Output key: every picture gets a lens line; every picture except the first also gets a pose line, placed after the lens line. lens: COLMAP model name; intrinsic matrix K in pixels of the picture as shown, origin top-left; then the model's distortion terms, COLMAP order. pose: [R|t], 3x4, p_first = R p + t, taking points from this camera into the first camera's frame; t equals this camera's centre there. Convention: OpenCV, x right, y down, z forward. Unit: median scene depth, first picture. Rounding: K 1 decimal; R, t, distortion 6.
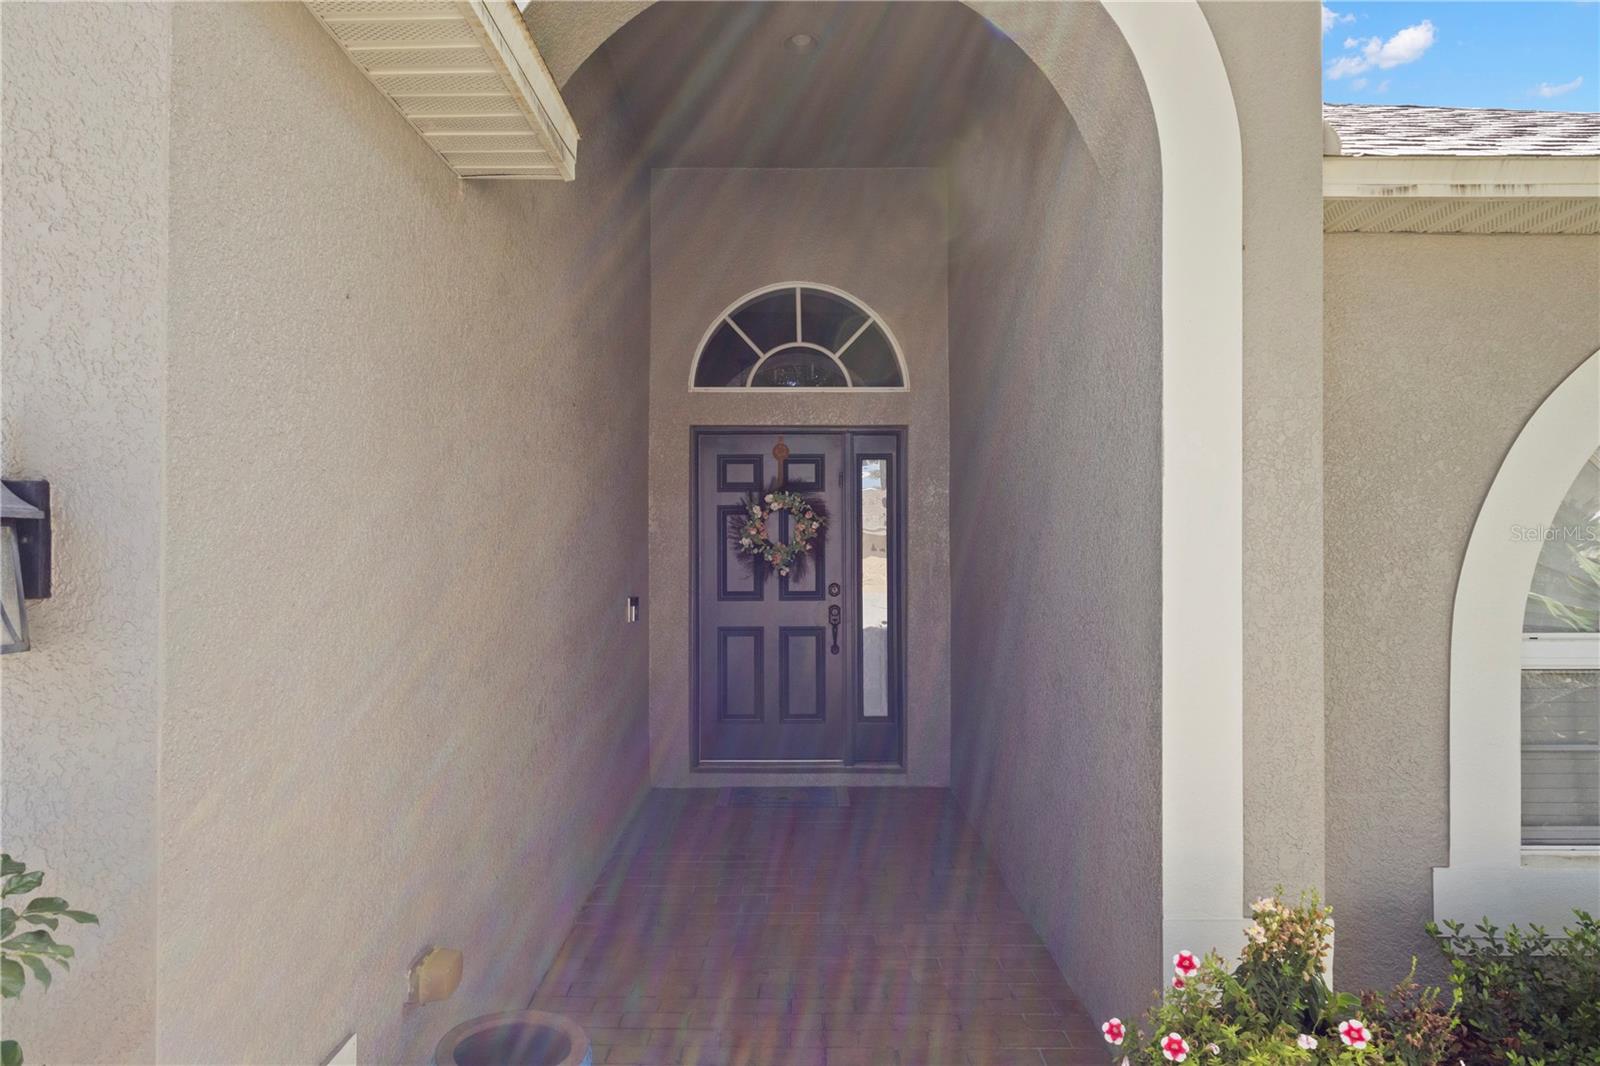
lens RADIAL K [[1020.6, 0, 800.0], [0, 1020.6, 533.0], [0, 0, 1]] dist [0.000585, 0.000024]
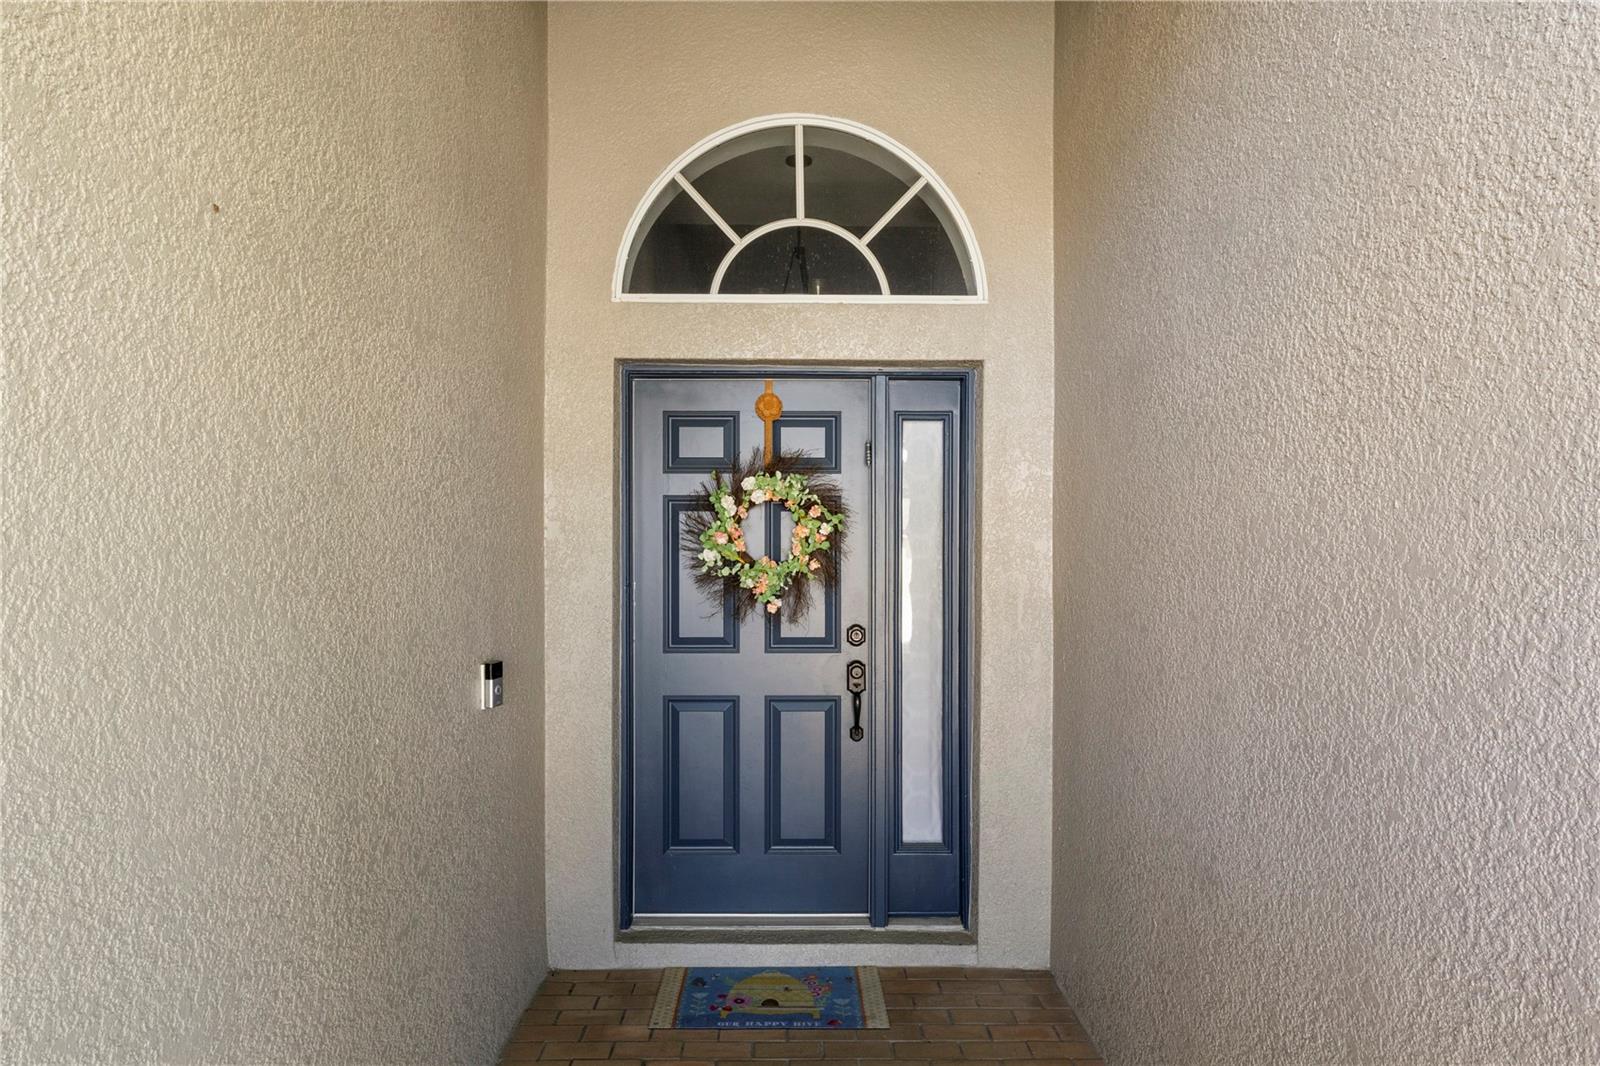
lens RADIAL K [[1020.6, 0, 800.0], [0, 1020.6, 533.0], [0, 0, 1]] dist [0.000585, 0.000024]
pose [[0.999948, 0.004394, 0.009158, -0.005543], [-0.004378, 0.999989, -0.001787, -0.004013], [-0.009166, 0.001747, 0.999956, 0.397408]]
